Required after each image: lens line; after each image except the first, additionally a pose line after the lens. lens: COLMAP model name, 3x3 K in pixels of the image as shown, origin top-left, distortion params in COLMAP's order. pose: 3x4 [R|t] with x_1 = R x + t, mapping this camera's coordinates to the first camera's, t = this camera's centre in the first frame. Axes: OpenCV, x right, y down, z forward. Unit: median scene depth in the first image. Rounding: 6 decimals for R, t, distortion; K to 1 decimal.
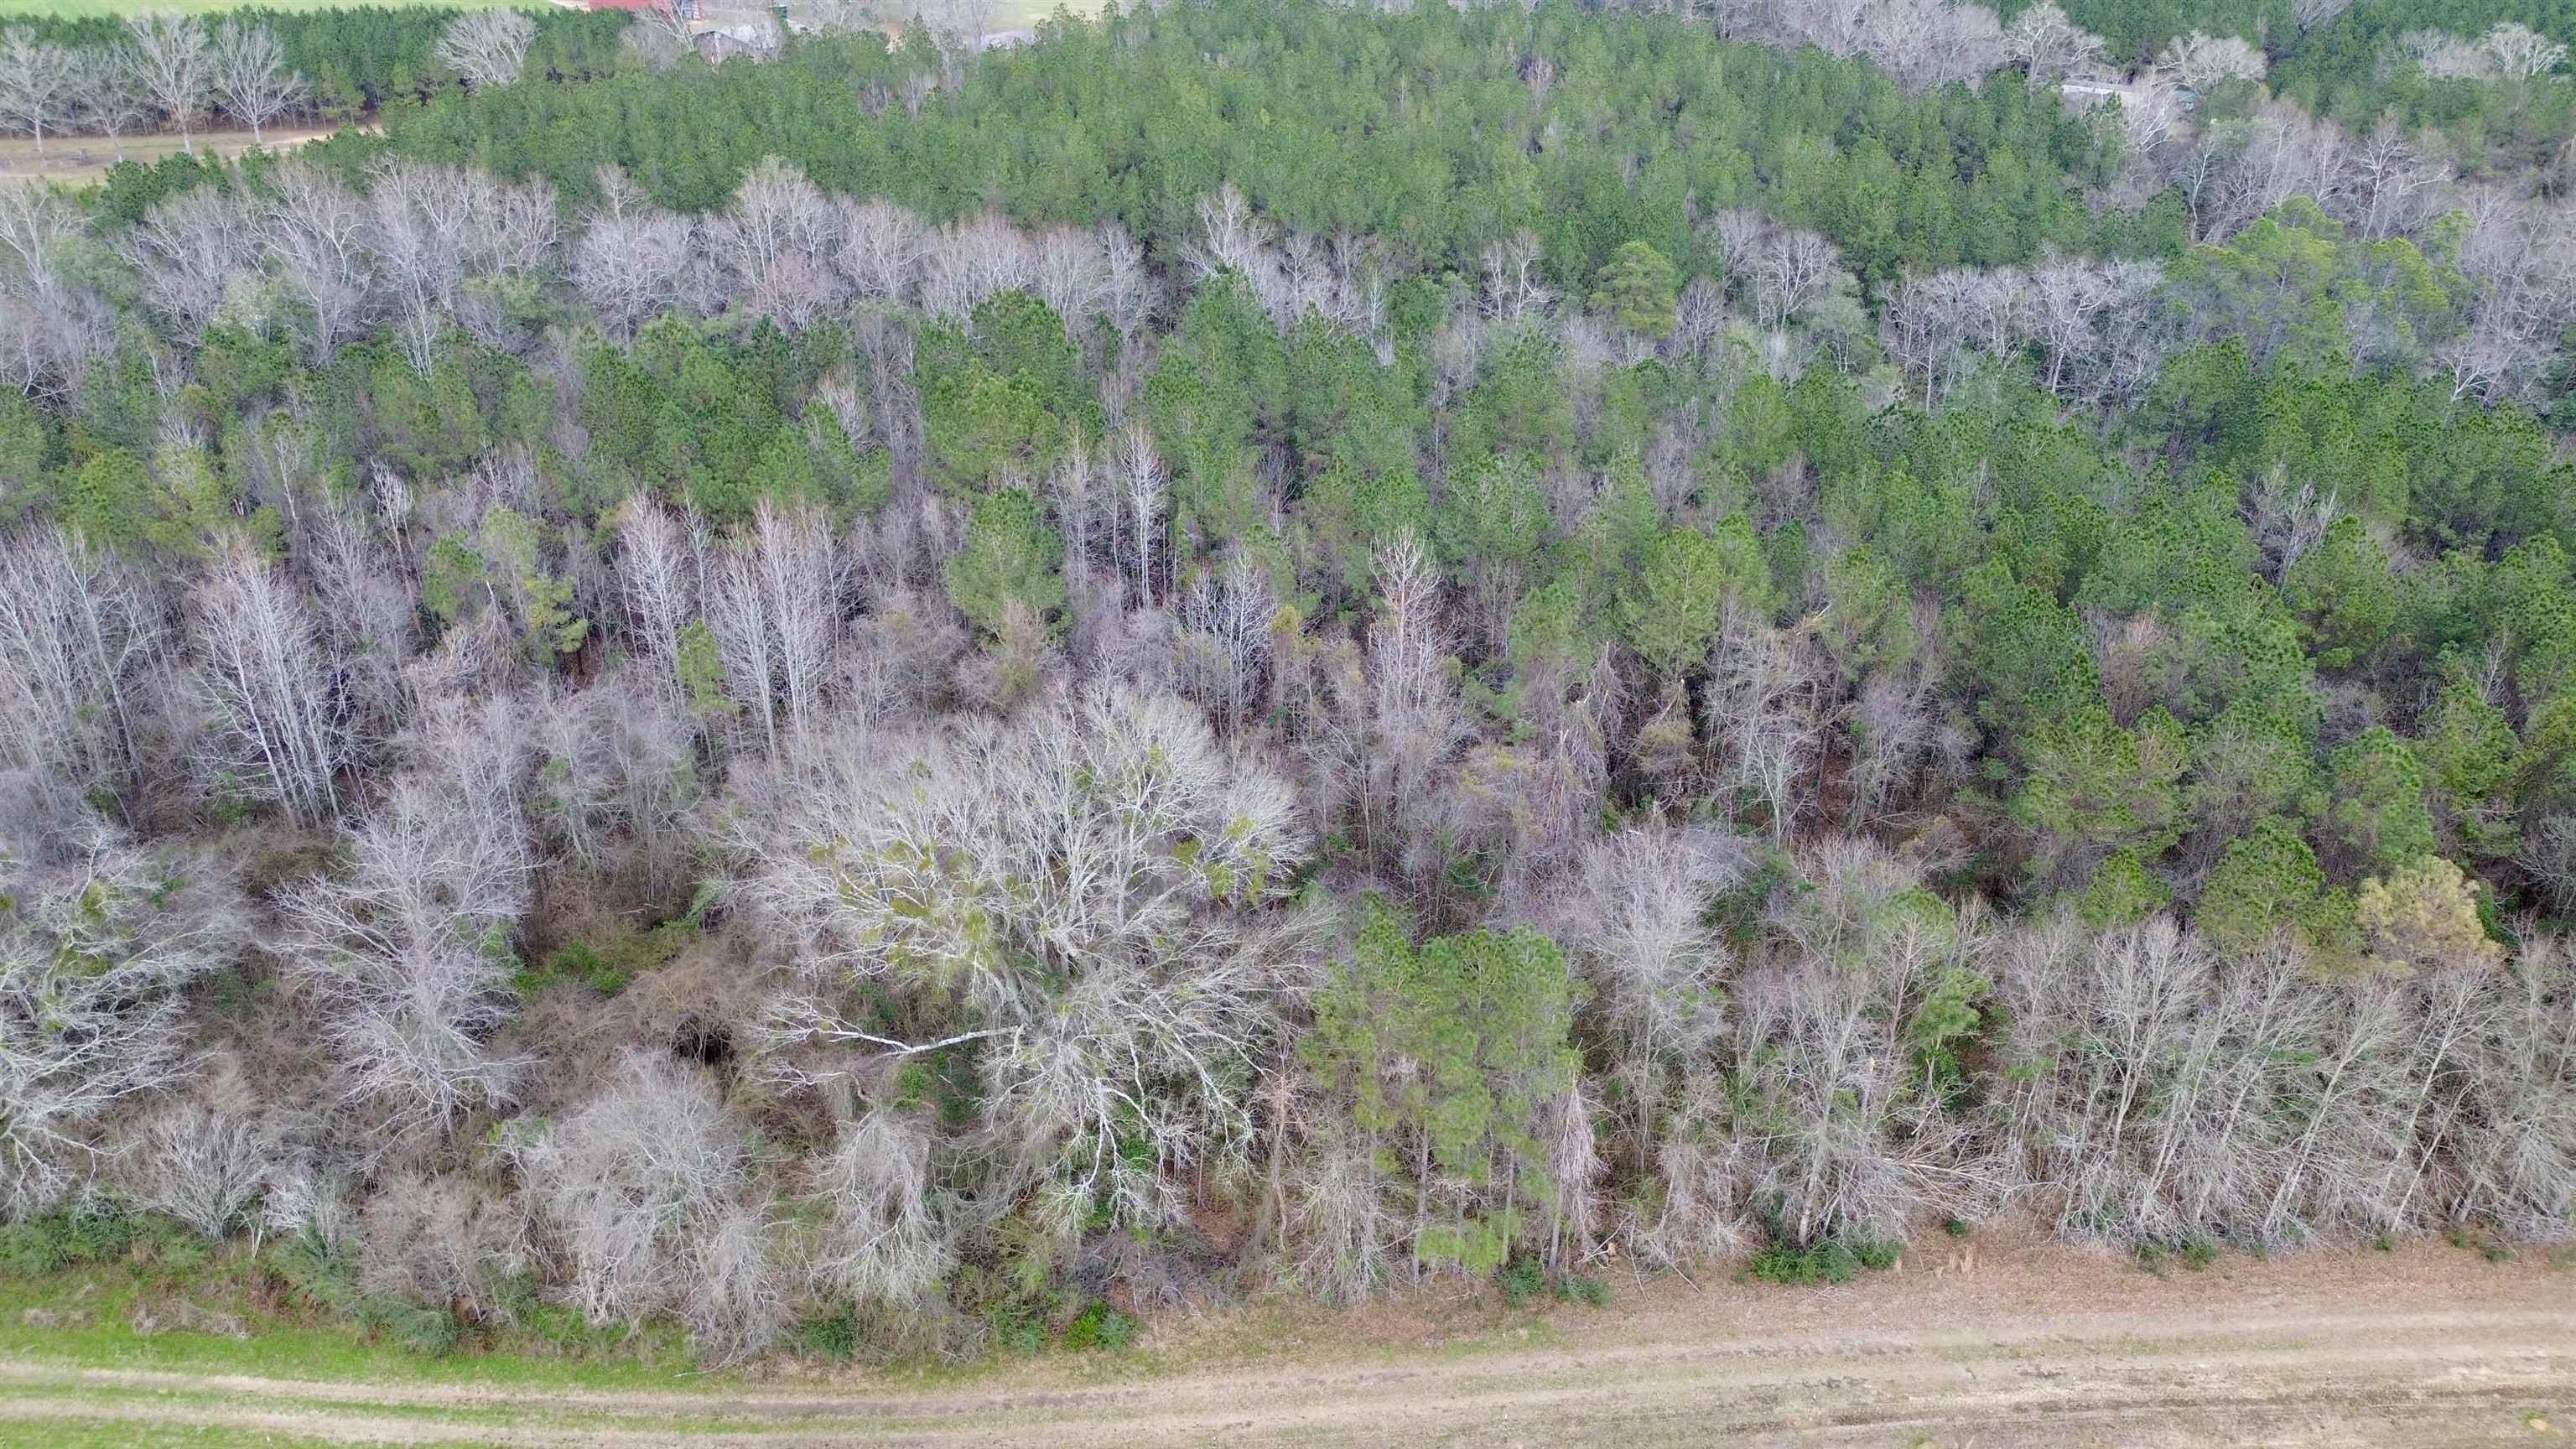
lens RADIAL K [[1802.6, 0, 1254.6], [0, 1802.6, 735.2], [0, 0, 1]] dist [0.088925, -0.077715]
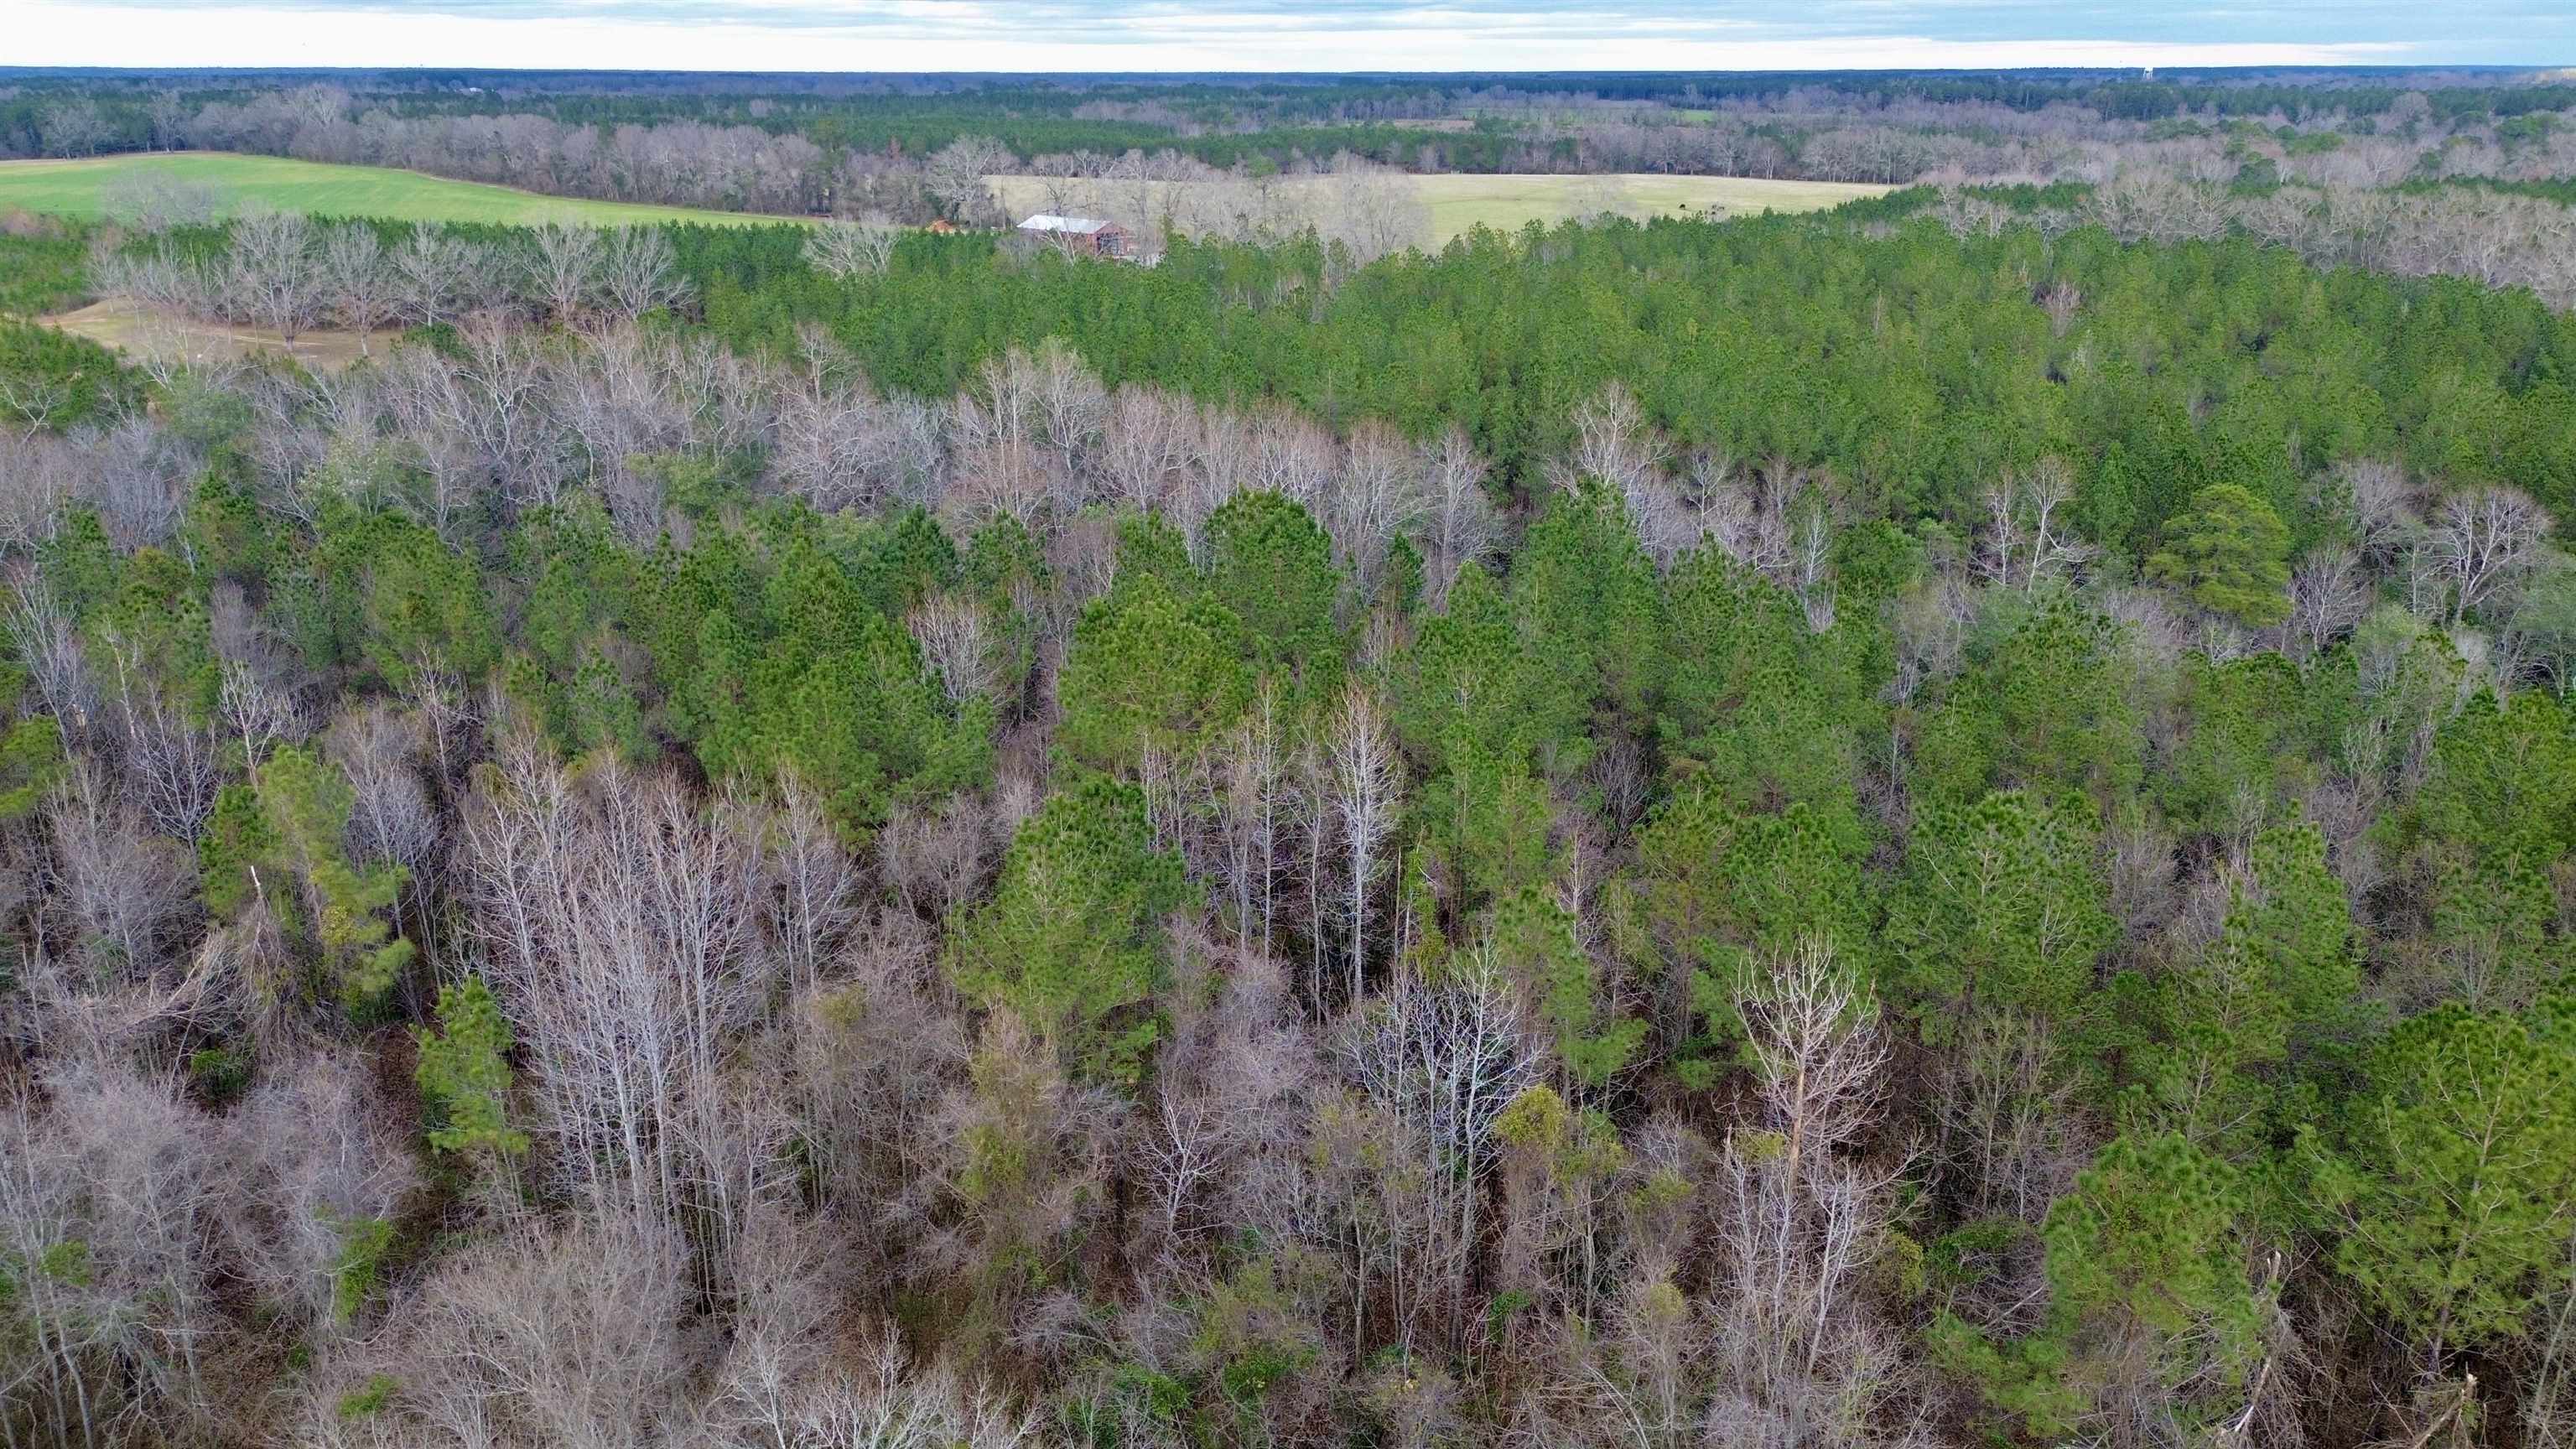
lens RADIAL K [[1791.6, 0, 1288.0], [0, 1791.6, 724.5], [0, 0, 1]] dist [0.102596, -0.136042]
pose [[0.971887, 0.080716, -0.221179, 0.028508], [-0.113068, 0.983993, -0.137742, -0.051600], [0.206521, 0.158878, 0.965457, 0.289164]]
